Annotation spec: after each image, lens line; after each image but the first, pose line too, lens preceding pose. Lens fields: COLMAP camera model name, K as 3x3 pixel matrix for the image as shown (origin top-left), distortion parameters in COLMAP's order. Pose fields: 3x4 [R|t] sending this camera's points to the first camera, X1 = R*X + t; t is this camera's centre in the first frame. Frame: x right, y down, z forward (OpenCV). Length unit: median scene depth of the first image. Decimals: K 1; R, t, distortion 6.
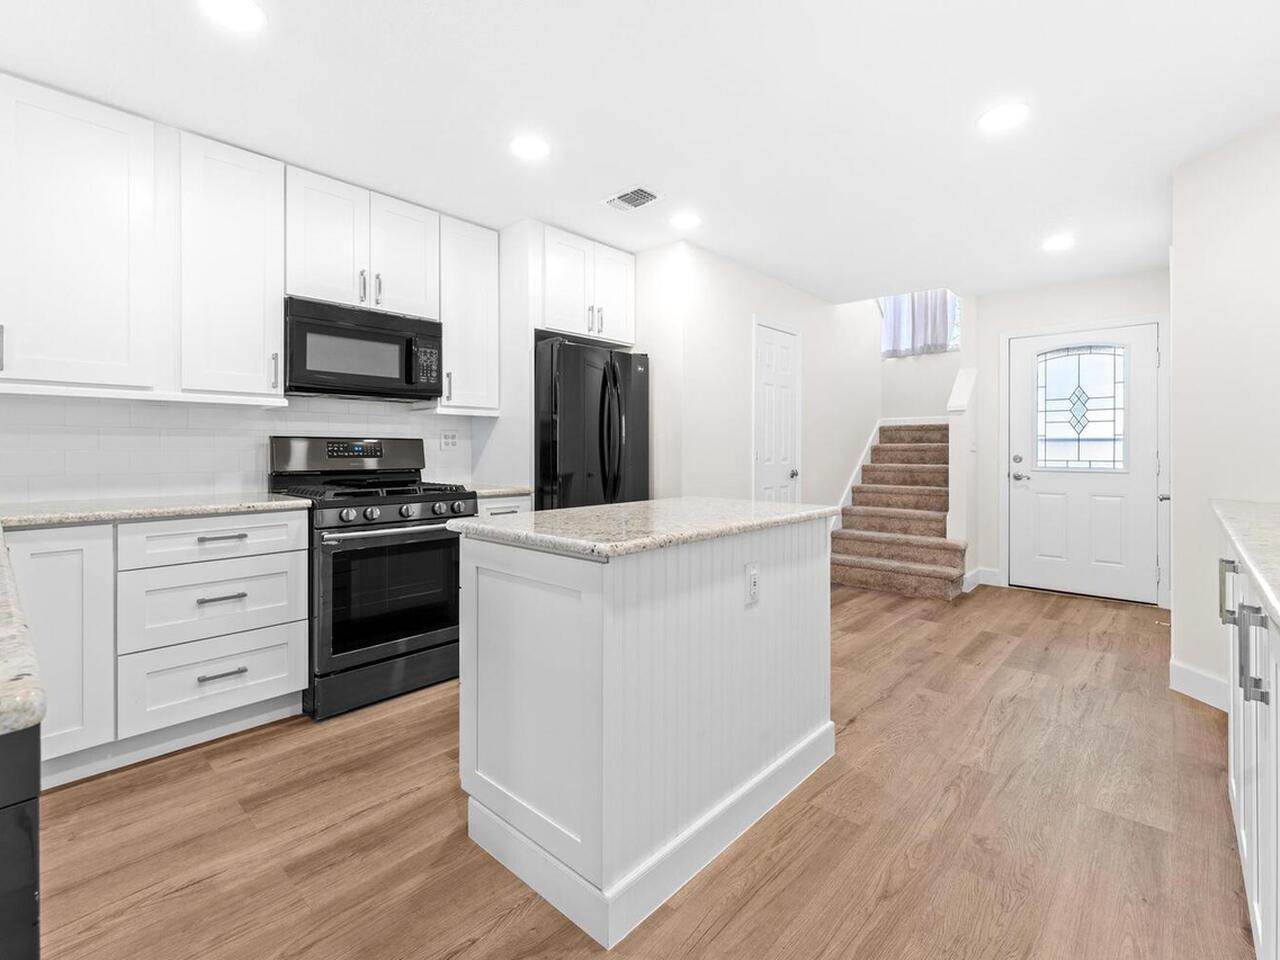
lens RADIAL K [[587.3, 0, 617.5], [0, 587.3, 451.0], [0, 0, 1]] dist [-0.001174, 0.000144]
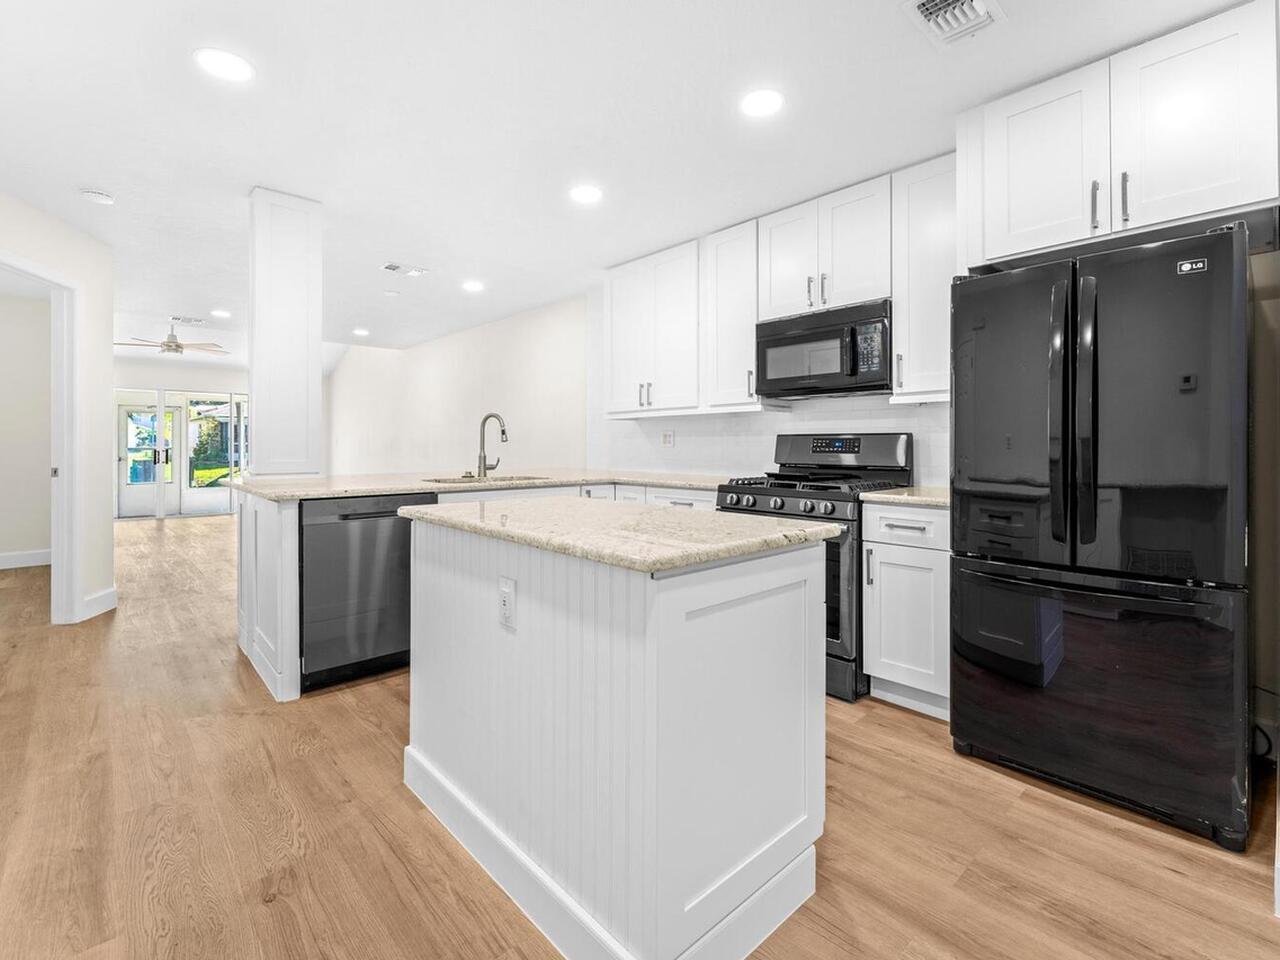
lens RADIAL K [[587.3, 0, 650.1], [0, 587.3, 446.2], [0, 0, 1]] dist [-0.001174, 0.000144]
pose [[-0.047996, -0.000841, -0.998847, 0.666586], [-0.003401, 0.999994, -0.000679, 0.001148], [0.998842, 0.003365, -0.047999, 0.783413]]
